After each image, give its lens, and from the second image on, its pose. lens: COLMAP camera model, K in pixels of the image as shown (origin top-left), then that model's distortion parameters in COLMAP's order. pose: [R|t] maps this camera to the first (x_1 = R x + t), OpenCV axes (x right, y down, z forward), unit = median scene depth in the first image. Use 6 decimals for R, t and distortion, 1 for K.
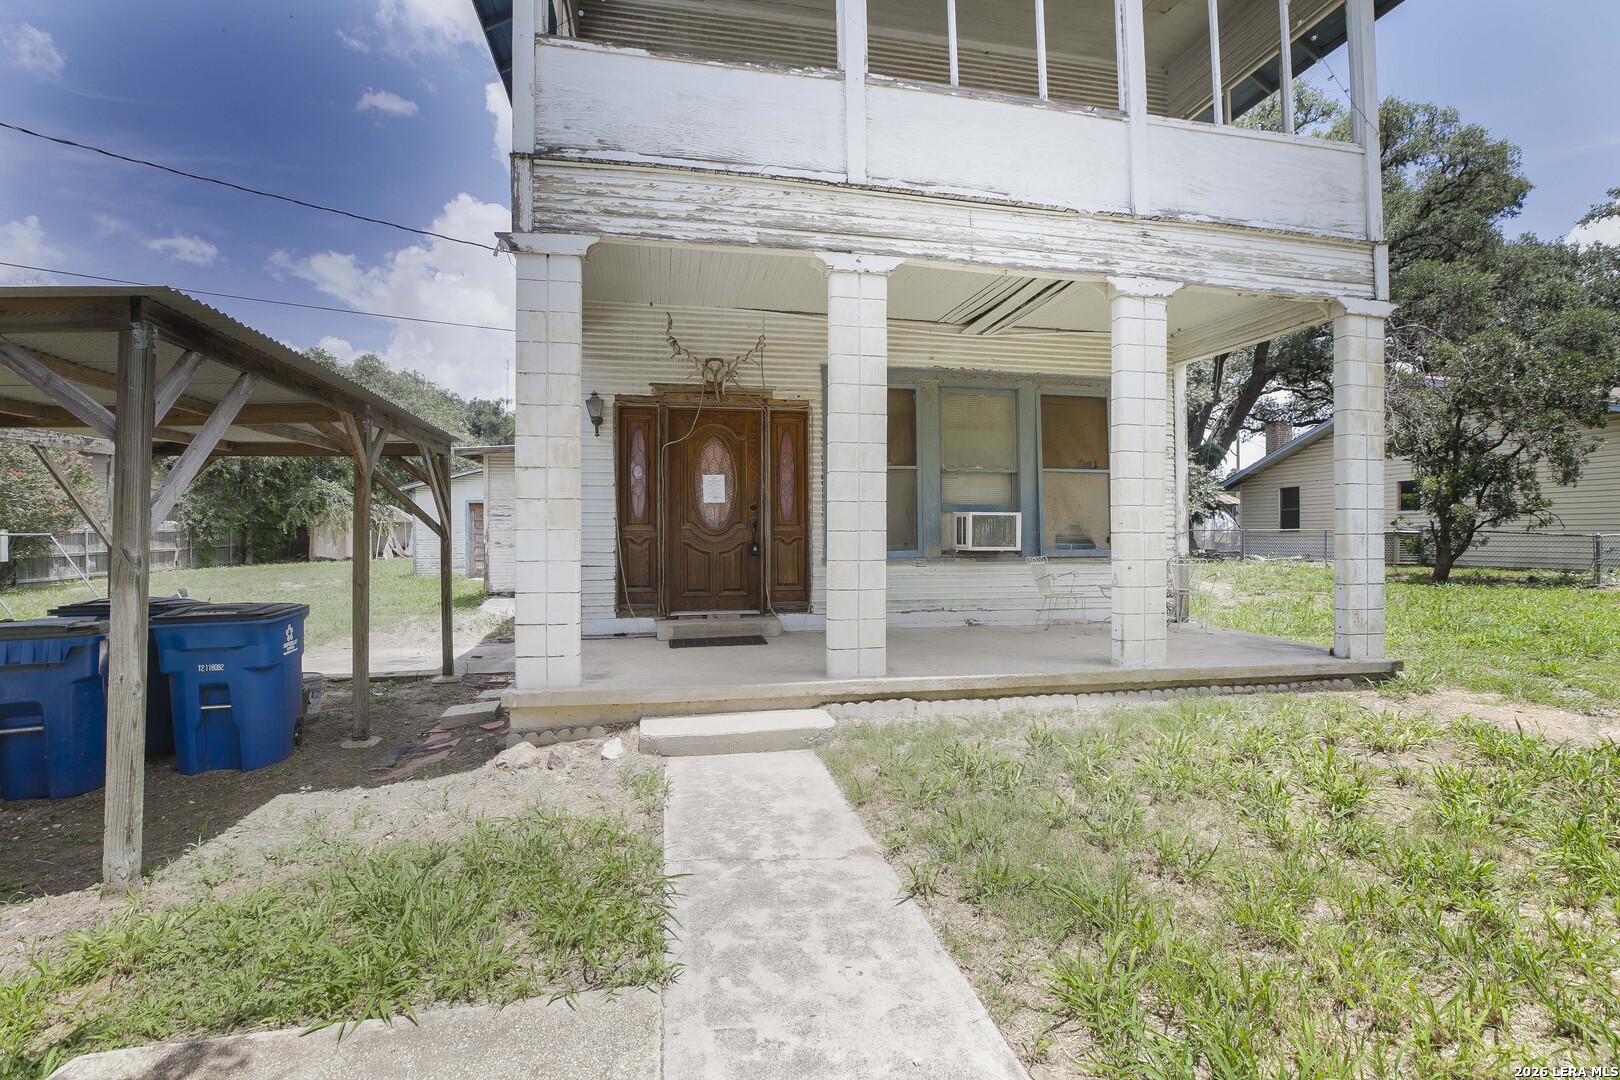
lens RADIAL K [[734.2, 0, 807.6], [0, 734.2, 536.3], [0, 0, 1]] dist [-0.045997, 0.012789]
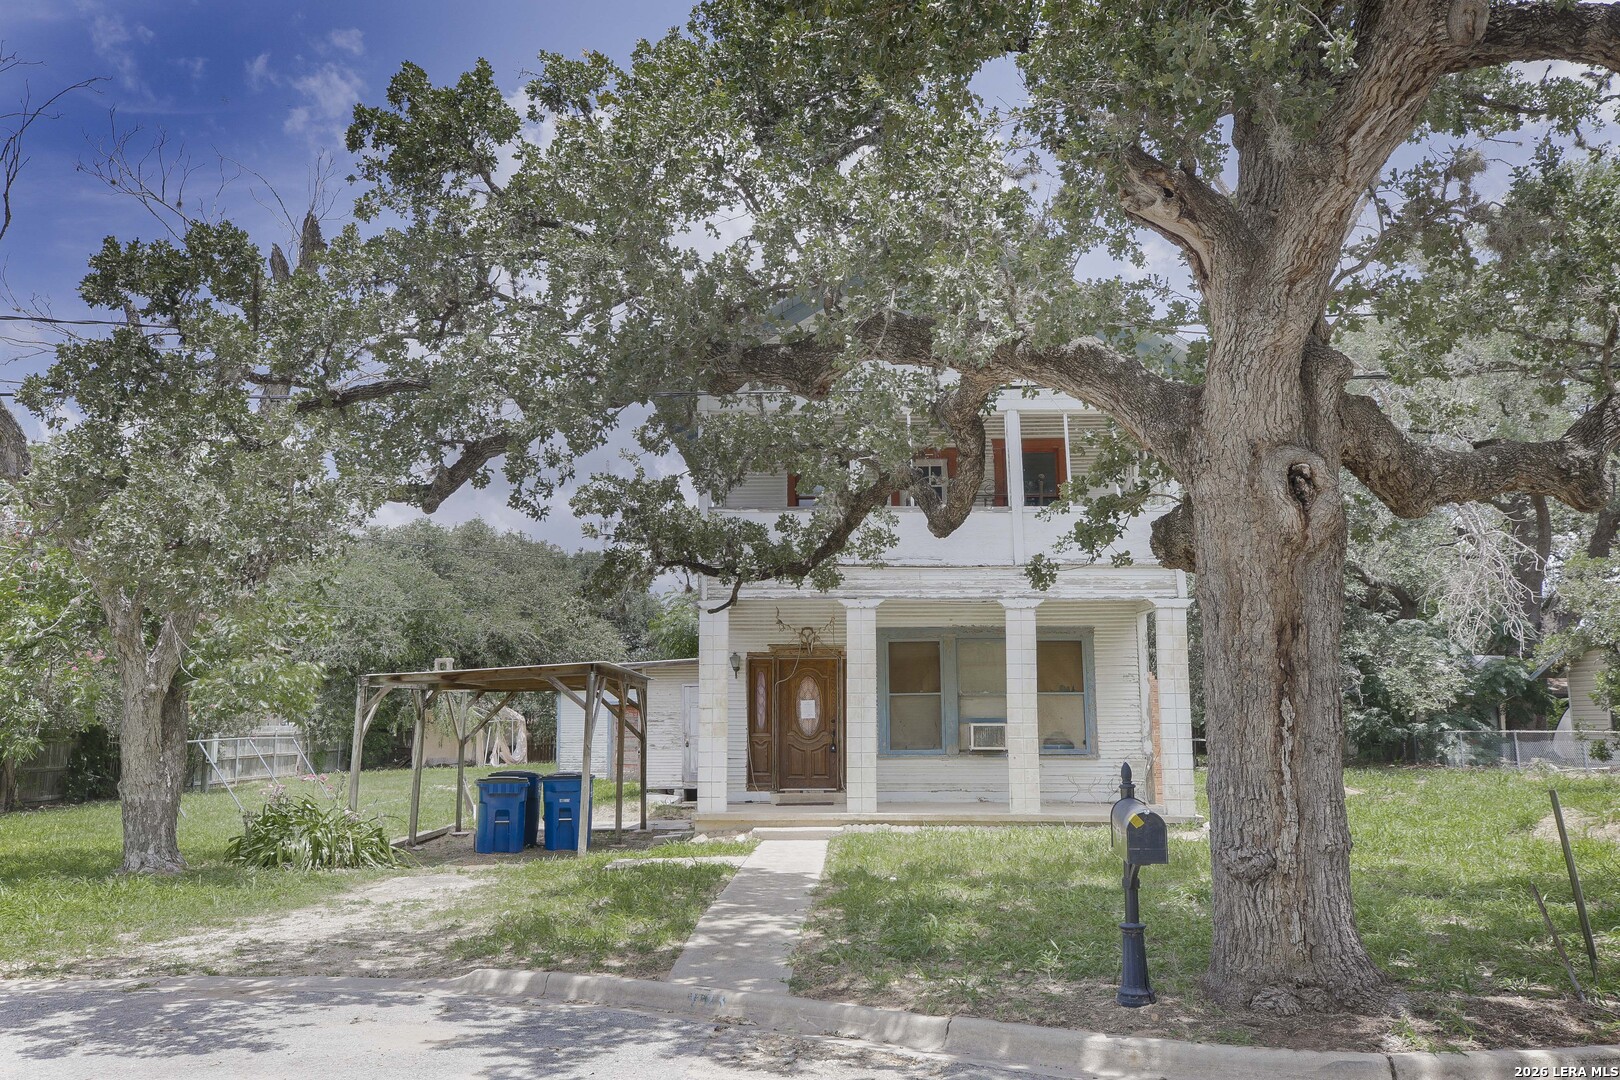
lens RADIAL K [[1226.9, 0, 826.7], [0, 1226.9, 513.7], [0, 0, 1]] dist [0.003426, 0.012565]
pose [[0.978138, -0.036882, -0.204659, 0.676127], [-0.000634, 0.983613, -0.180289, -0.002819], [0.207955, 0.176477, 0.962087, -2.323245]]
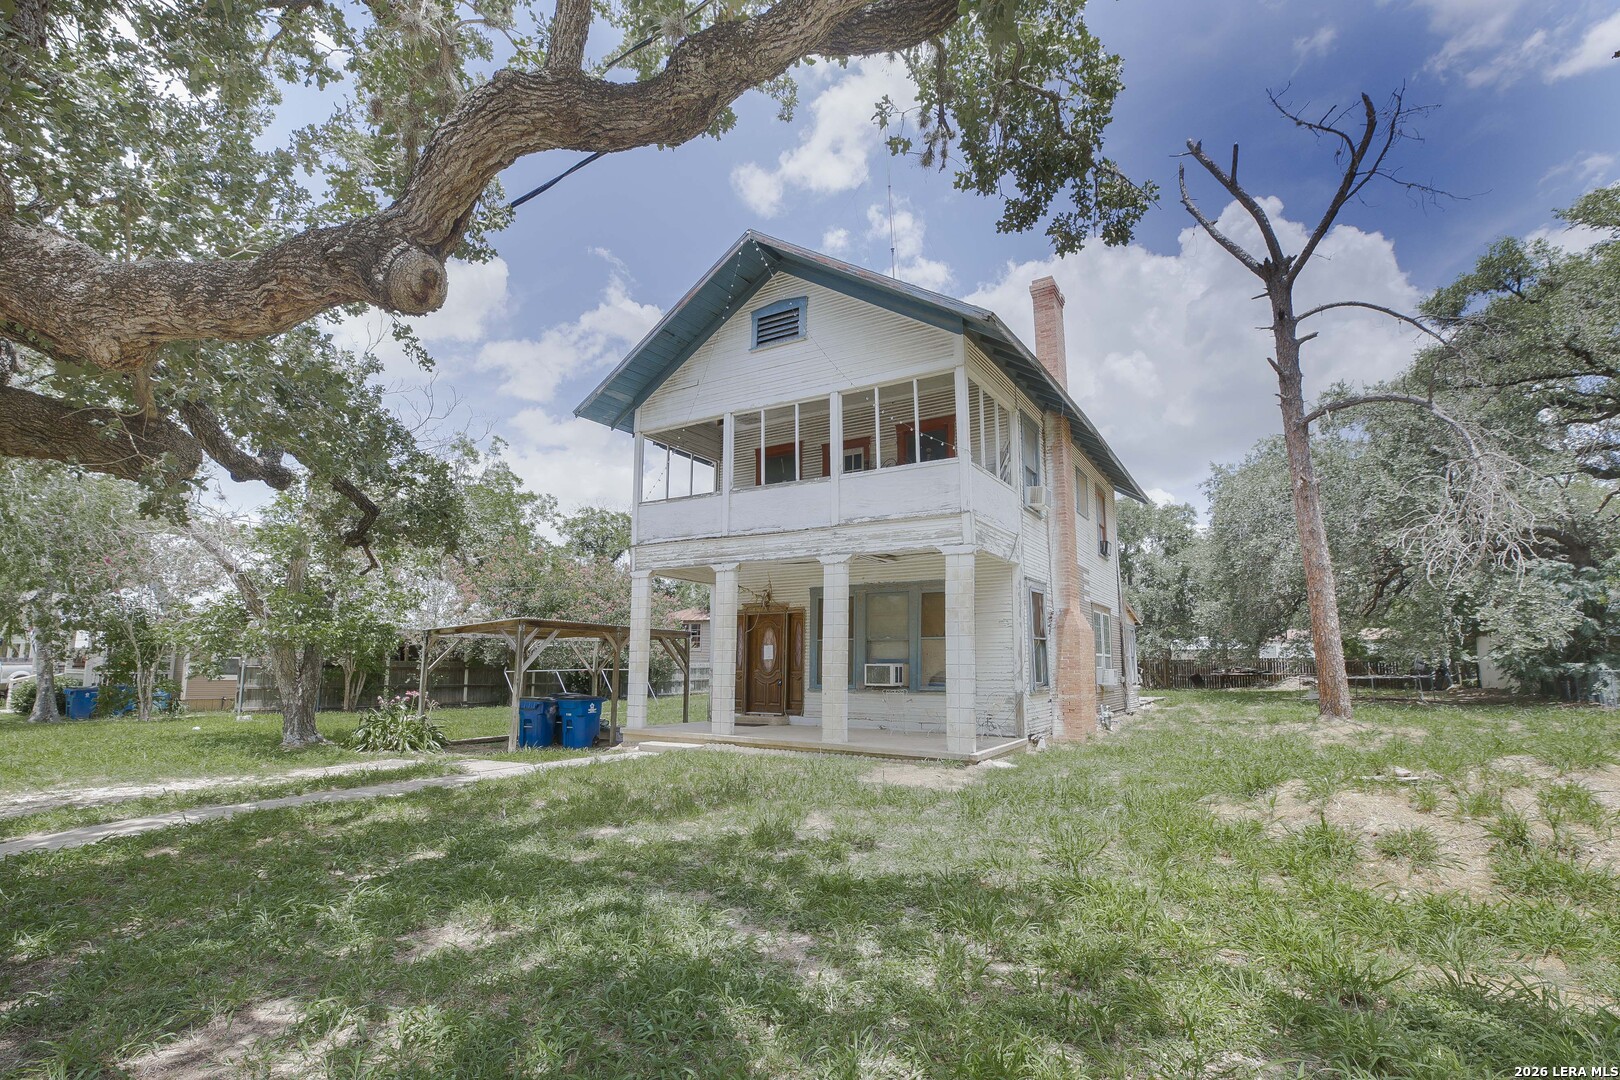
lens RADIAL K [[734.2, 0, 817.3], [0, 734.2, 577.6], [0, 0, 1]] dist [-0.045997, 0.012789]
pose [[0.738821, -0.075401, -0.669670, 1.976451], [-0.011766, 0.992126, -0.124689, -0.025259], [0.673799, 0.100002, 0.732117, -0.628564]]
